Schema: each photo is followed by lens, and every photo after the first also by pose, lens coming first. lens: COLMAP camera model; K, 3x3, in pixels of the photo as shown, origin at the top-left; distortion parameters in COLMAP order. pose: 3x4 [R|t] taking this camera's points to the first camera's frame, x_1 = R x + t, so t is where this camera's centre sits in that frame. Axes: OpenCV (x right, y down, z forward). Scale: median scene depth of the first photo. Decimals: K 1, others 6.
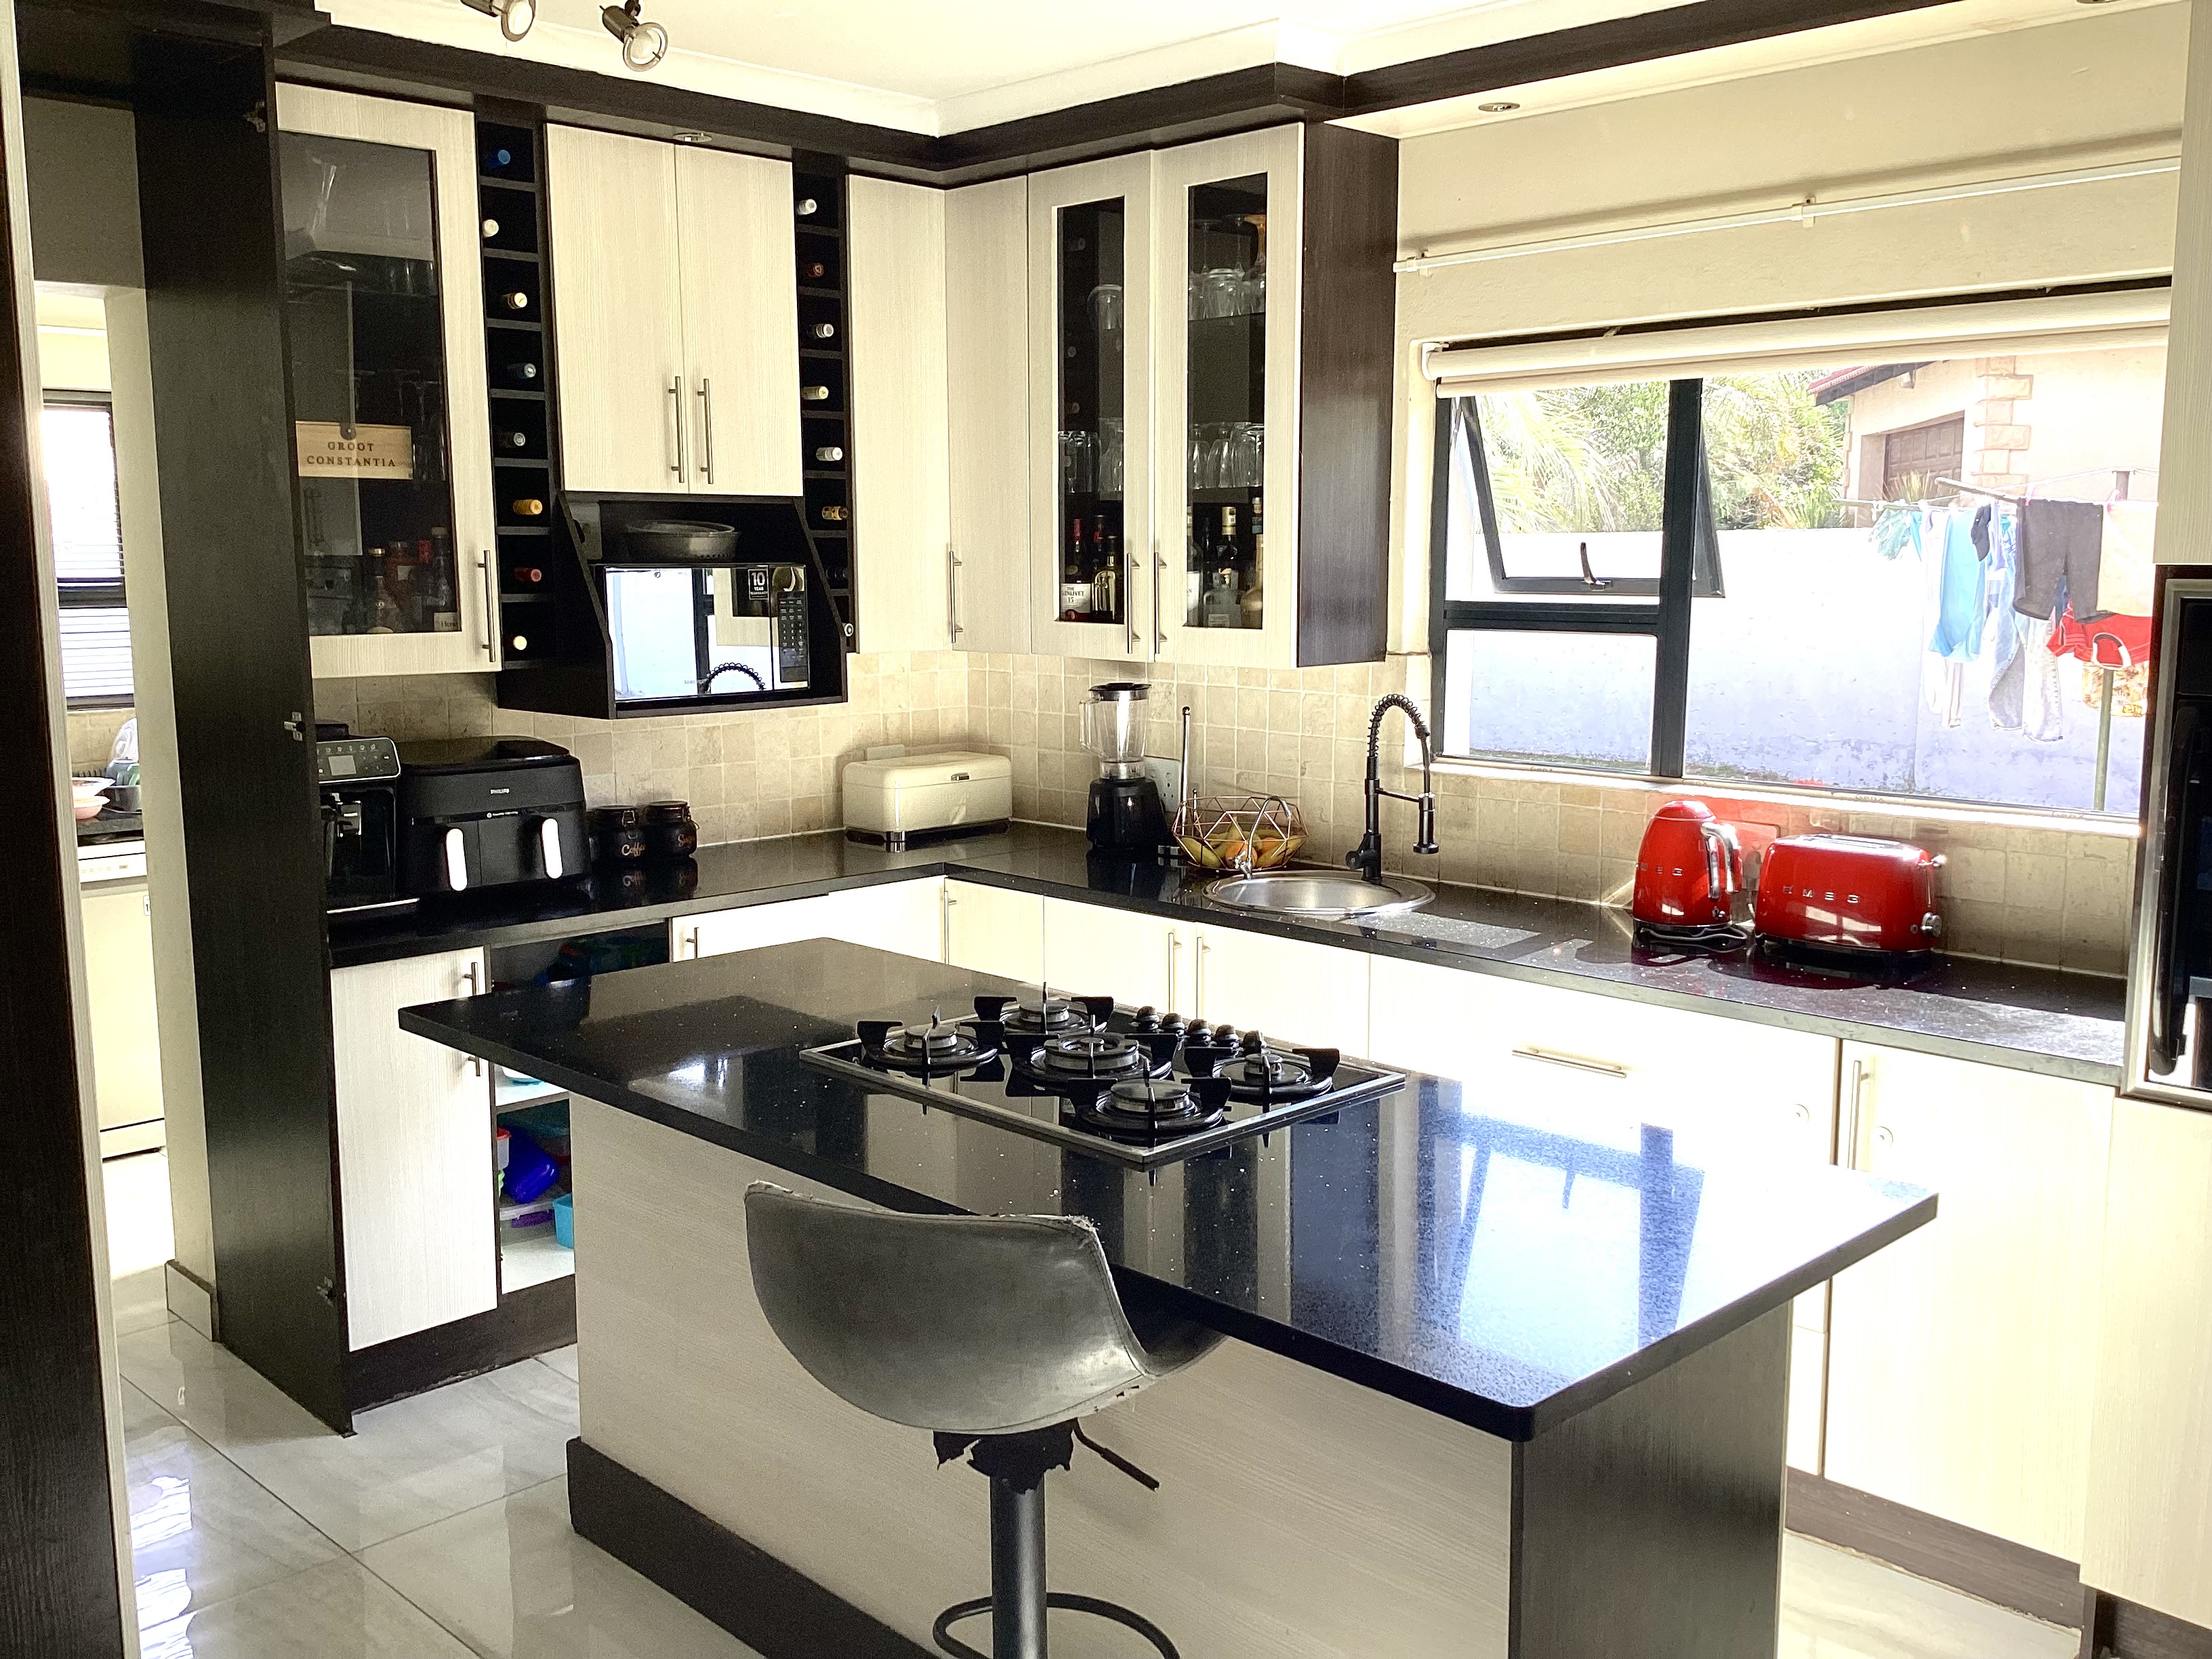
lens RADIAL K [[2002.3, 0, 1107.7], [0, 2002.3, 843.0], [0, 0, 1]] dist [0.021927, 0.000000]
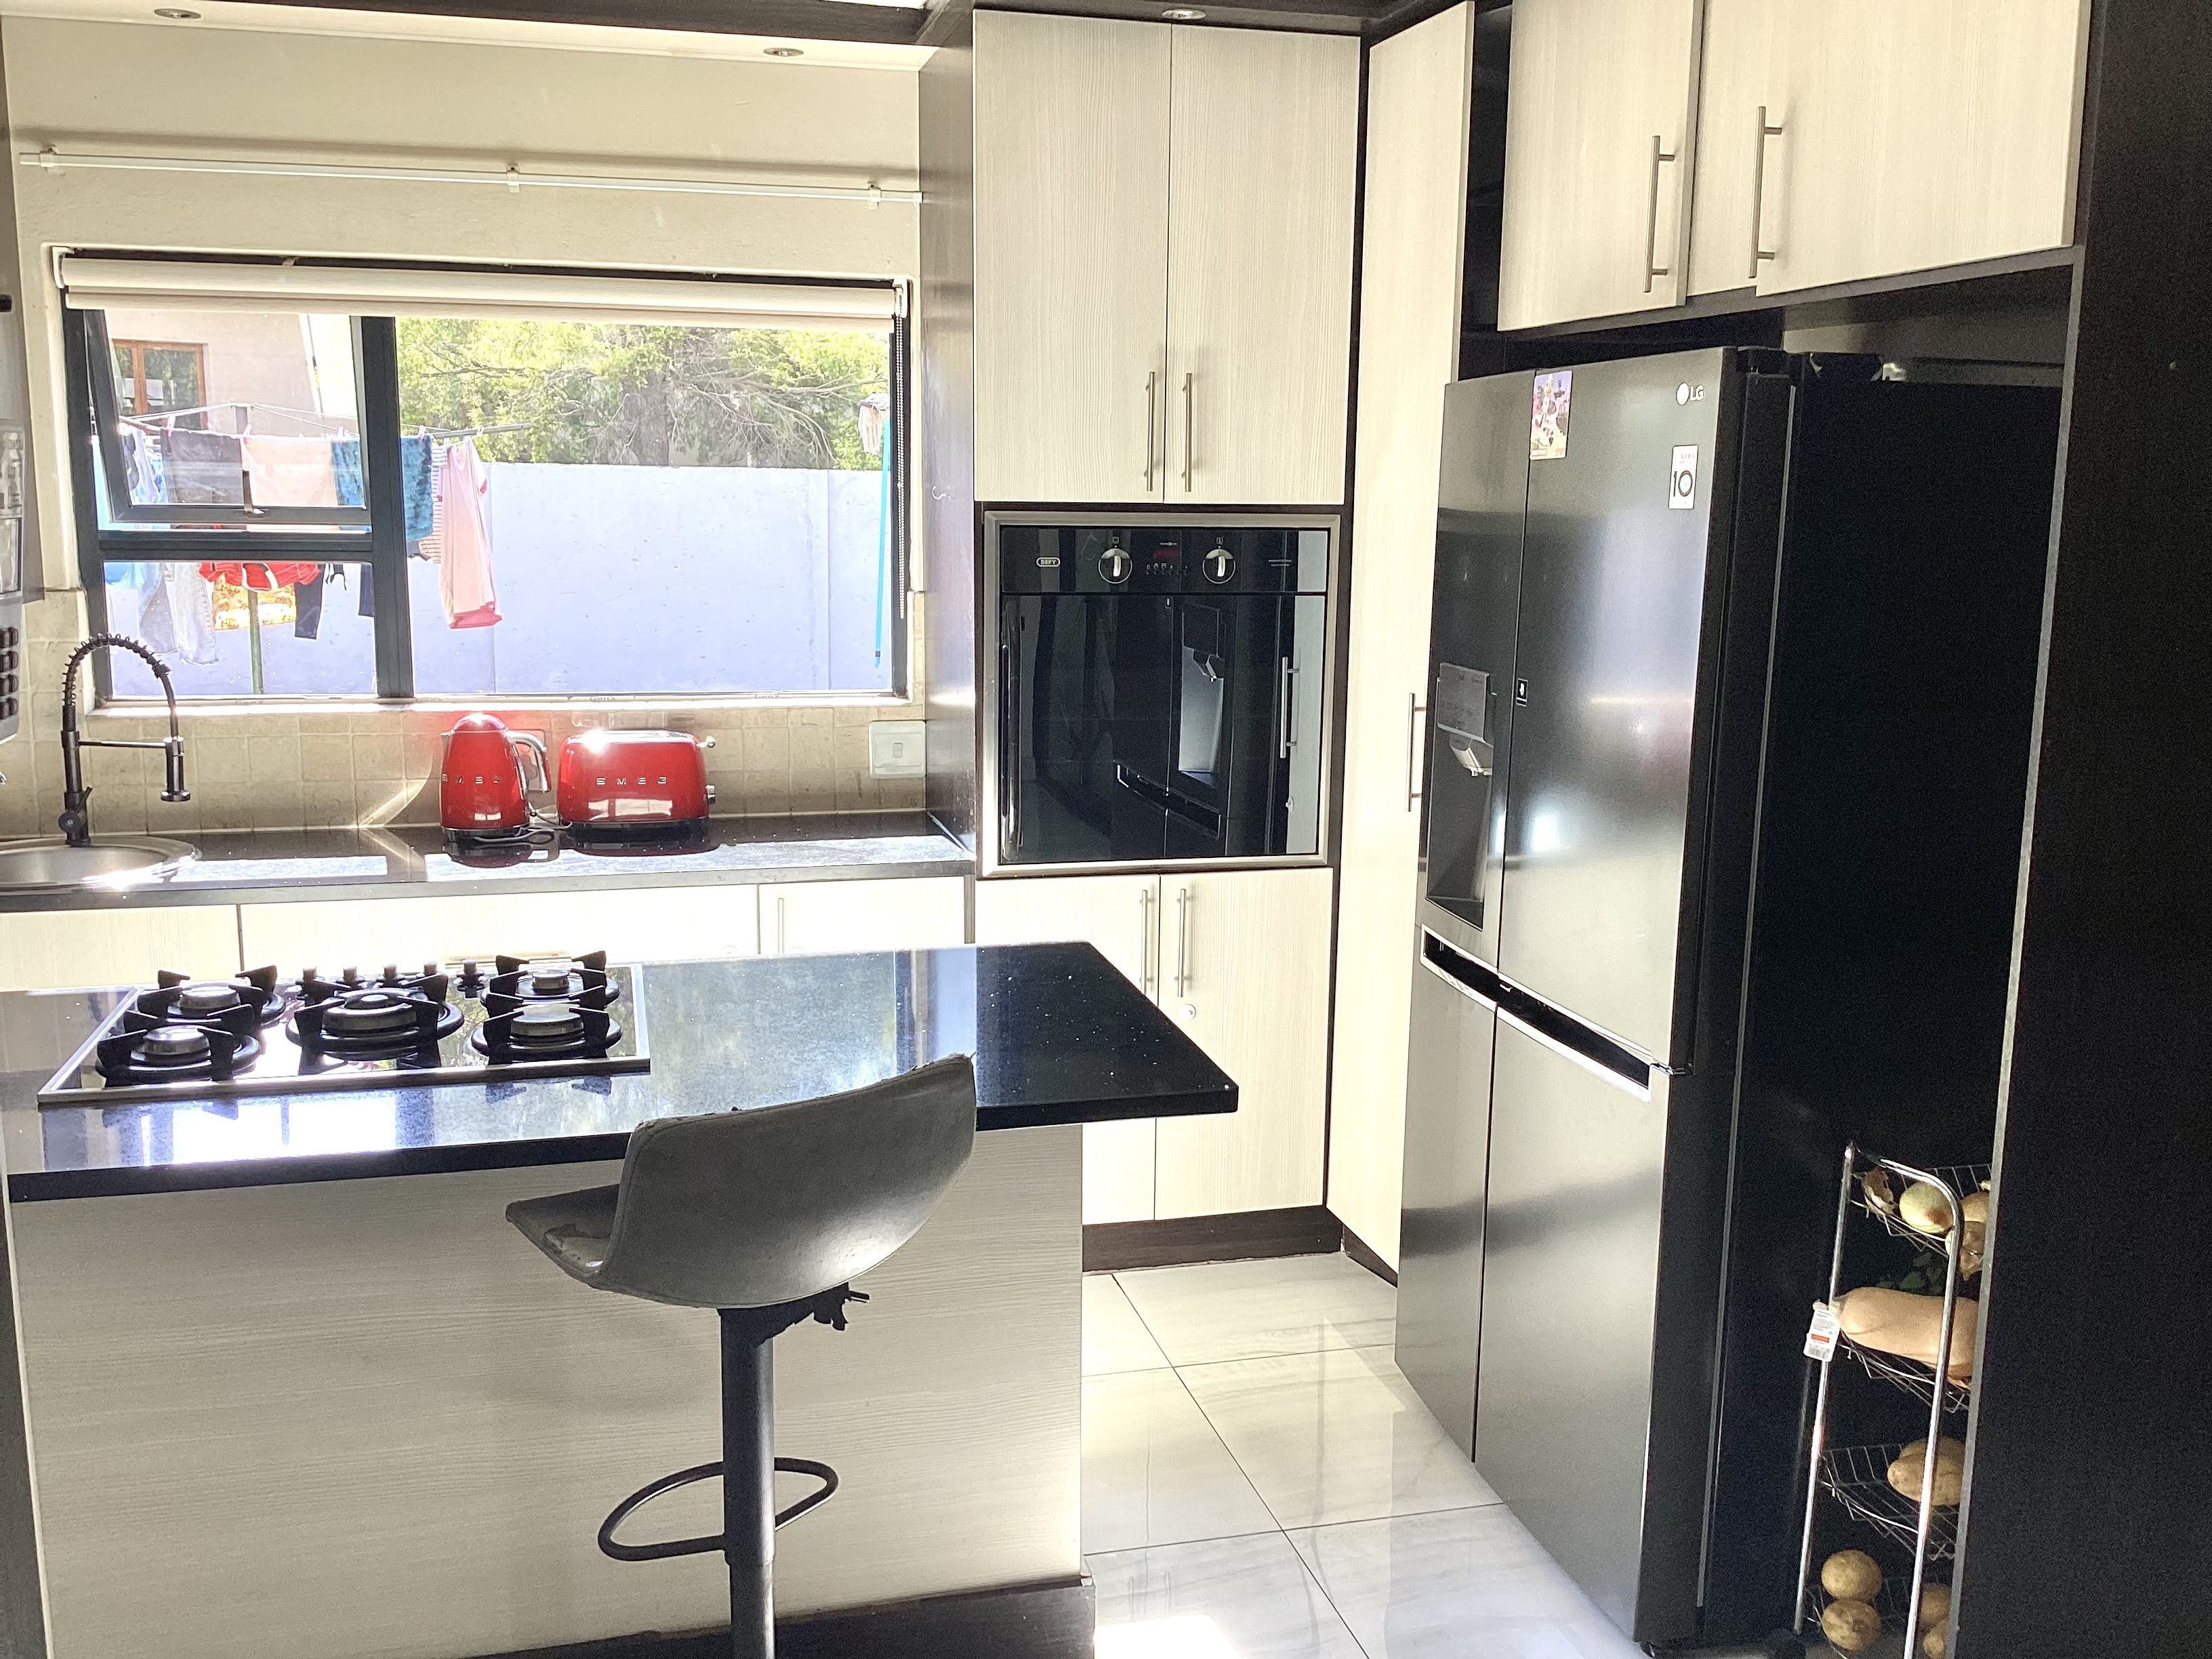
lens RADIAL K [[2002.3, 0, 1105.8], [0, 2002.3, 822.1], [0, 0, 1]] dist [0.021927, 0.000000]
pose [[0.516256, -0.135863, 0.845589, -0.418580], [0.114749, 0.989407, 0.088913, -0.019173], [-0.848712, 0.051129, 0.526377, 0.133308]]
